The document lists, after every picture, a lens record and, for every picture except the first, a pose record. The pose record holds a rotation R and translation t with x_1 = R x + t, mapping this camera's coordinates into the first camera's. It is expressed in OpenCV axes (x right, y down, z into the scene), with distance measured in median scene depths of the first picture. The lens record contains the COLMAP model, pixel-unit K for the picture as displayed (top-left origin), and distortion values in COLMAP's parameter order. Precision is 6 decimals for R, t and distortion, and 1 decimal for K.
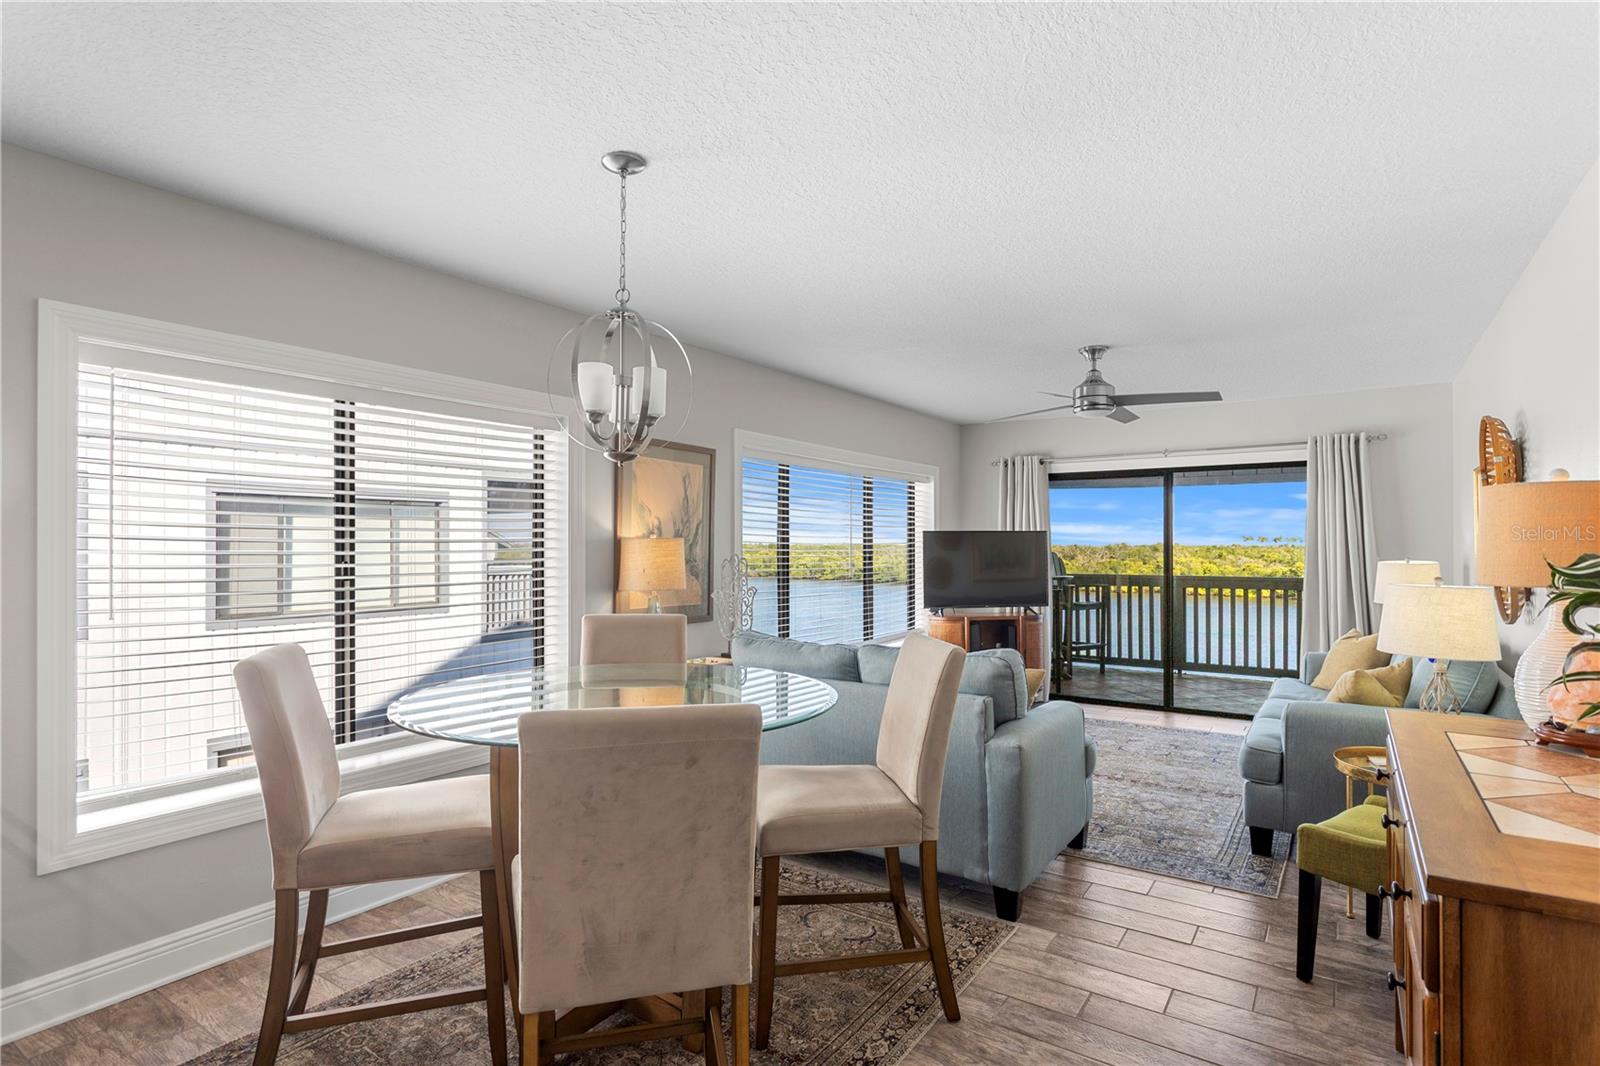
lens RADIAL K [[811.8, 0, 810.0], [0, 811.8, 537.5], [0, 0, 1]] dist [-0.002136, 0.000163]
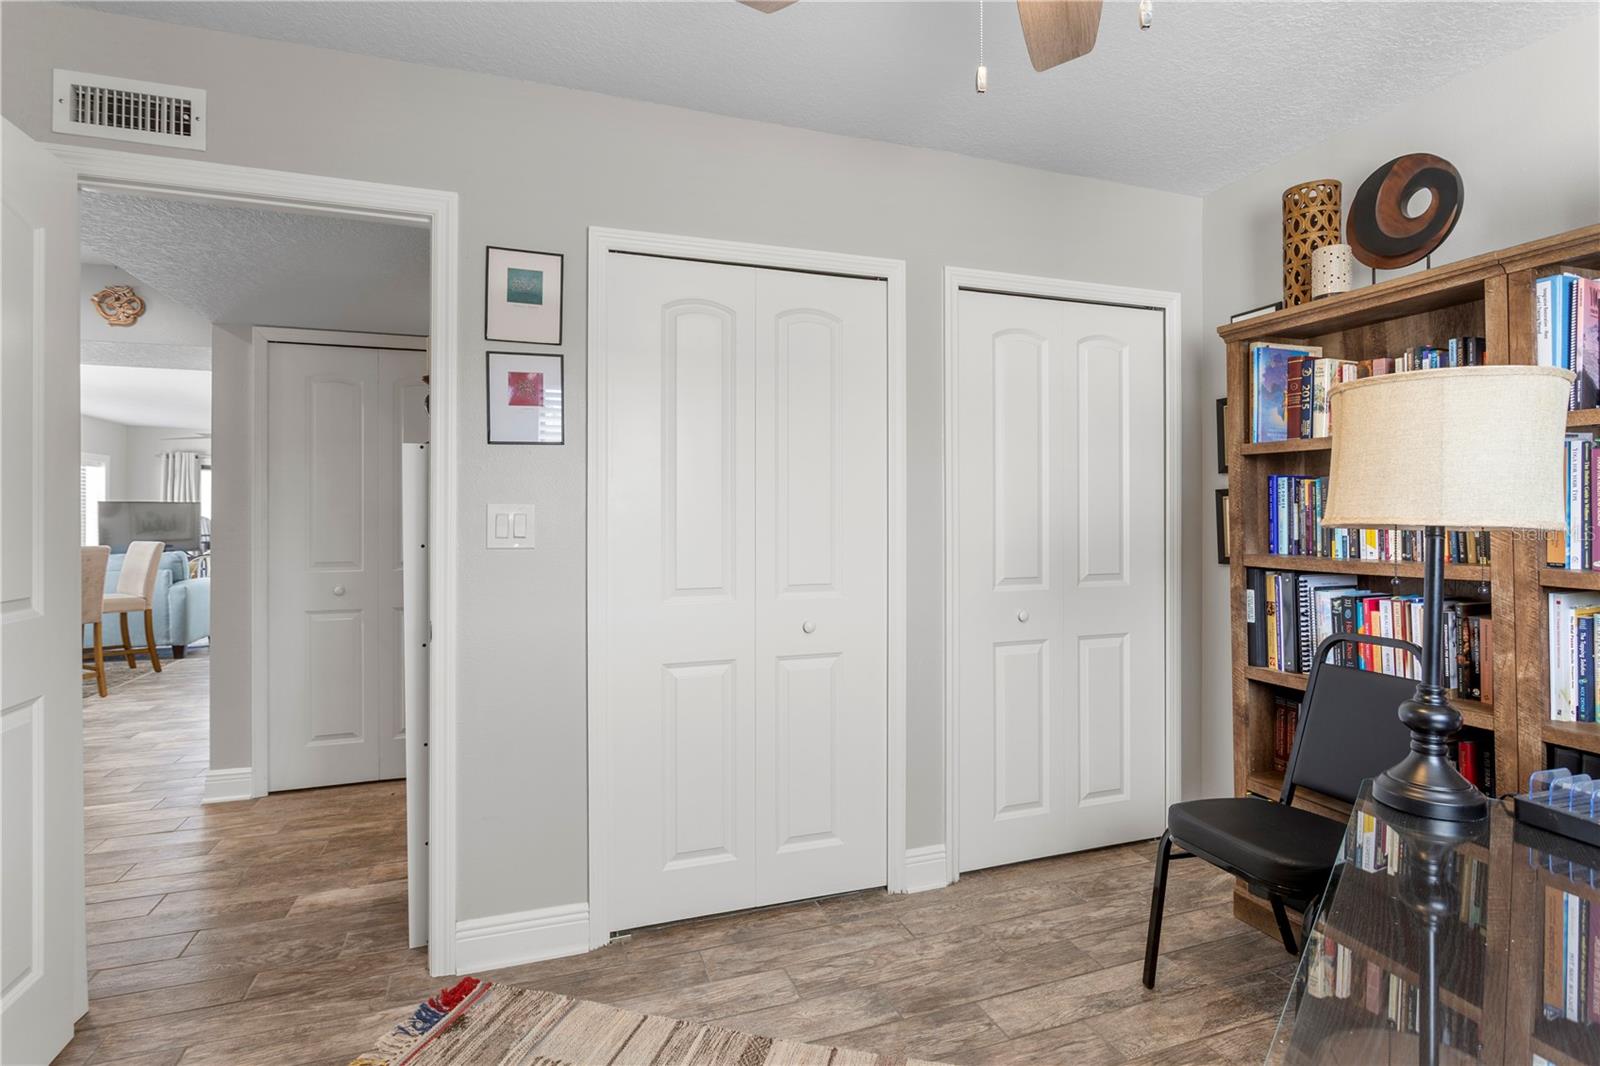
lens RADIAL K [[806.6, 0, 807.0], [0, 806.6, 527.8], [0, 0, 1]] dist [0.001258, 0.001713]
pose [[0.602866, -0.004301, 0.797831, -0.232483], [-0.008308, 0.999897, 0.011668, 0.012817], [-0.797799, -0.013663, 0.602768, -0.822116]]
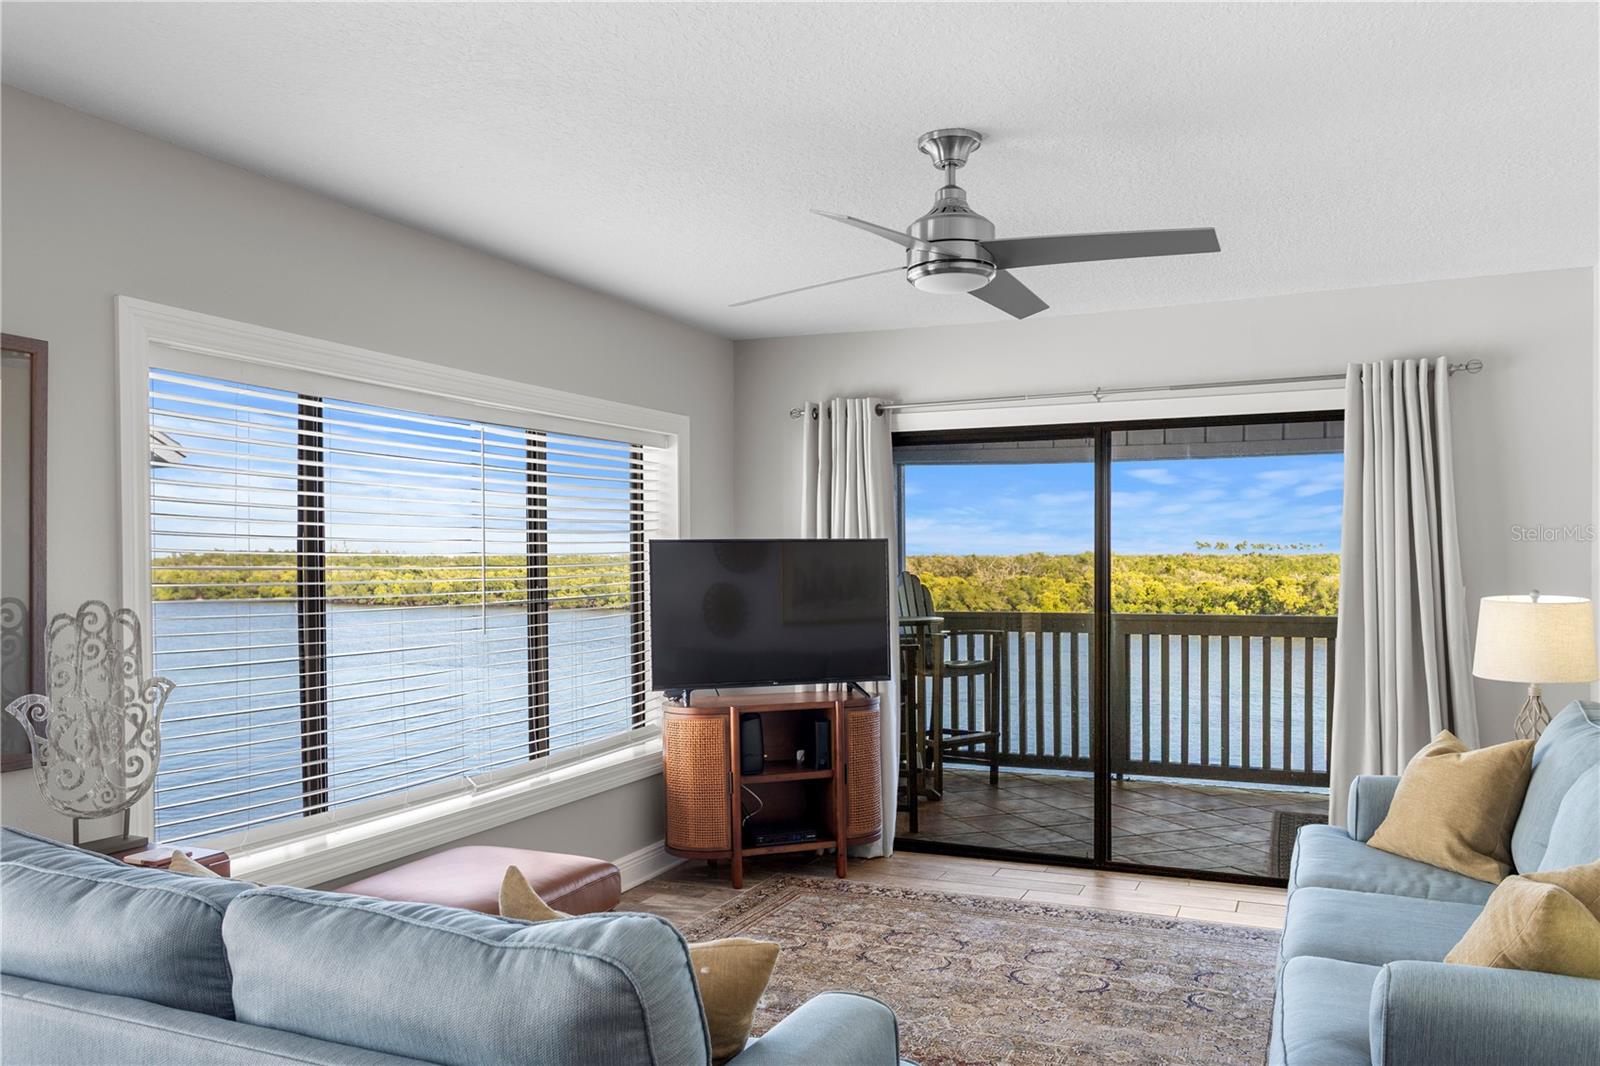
lens RADIAL K [[1192.5, 0, 803.0], [0, 1192.5, 570.5], [0, 0, 1]] dist [0.000684, -0.001361]
pose [[0.985185, -0.007159, 0.171343, 0.099759], [0.003557, 0.999766, 0.021317, -0.004264], [-0.171455, -0.020392, 0.984981, 0.230845]]
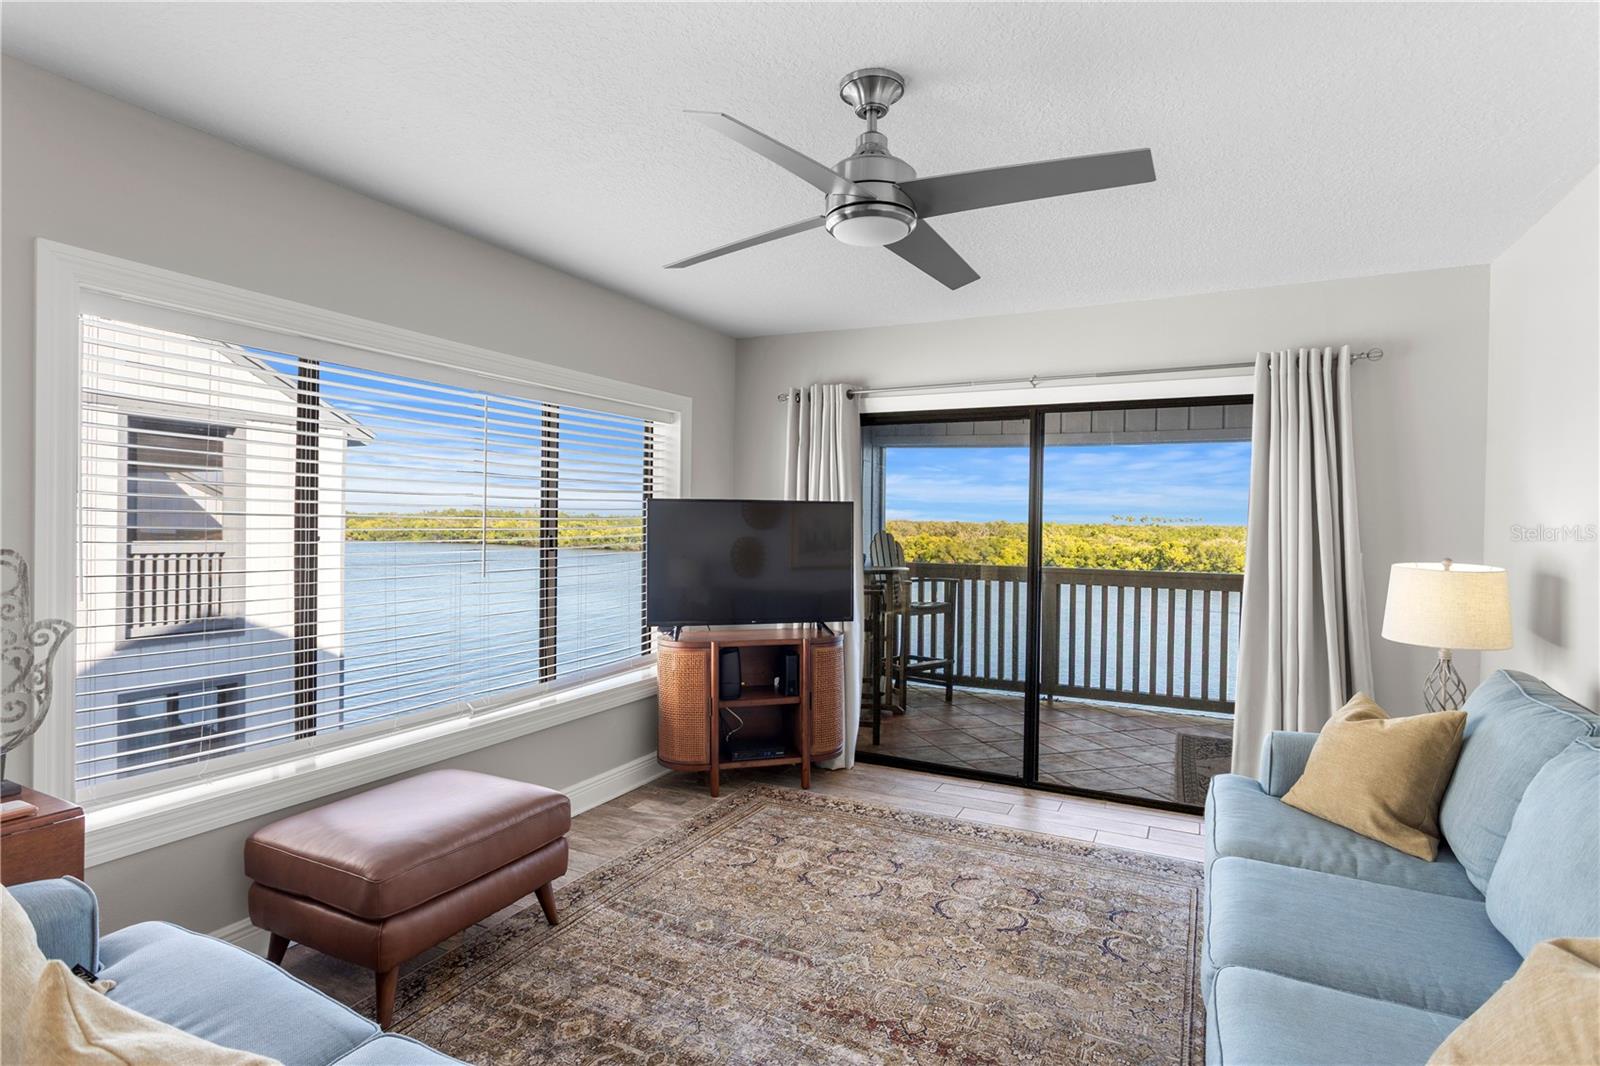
lens RADIAL K [[806.6, 0, 807.0], [0, 806.6, 527.8], [0, 0, 1]] dist [0.001258, 0.001713]
pose [[0.991627, 0.012976, 0.128483, 0.170171], [-0.015586, 0.999692, 0.019329, 0.000254], [-0.128192, -0.021169, 0.991523, 0.368585]]
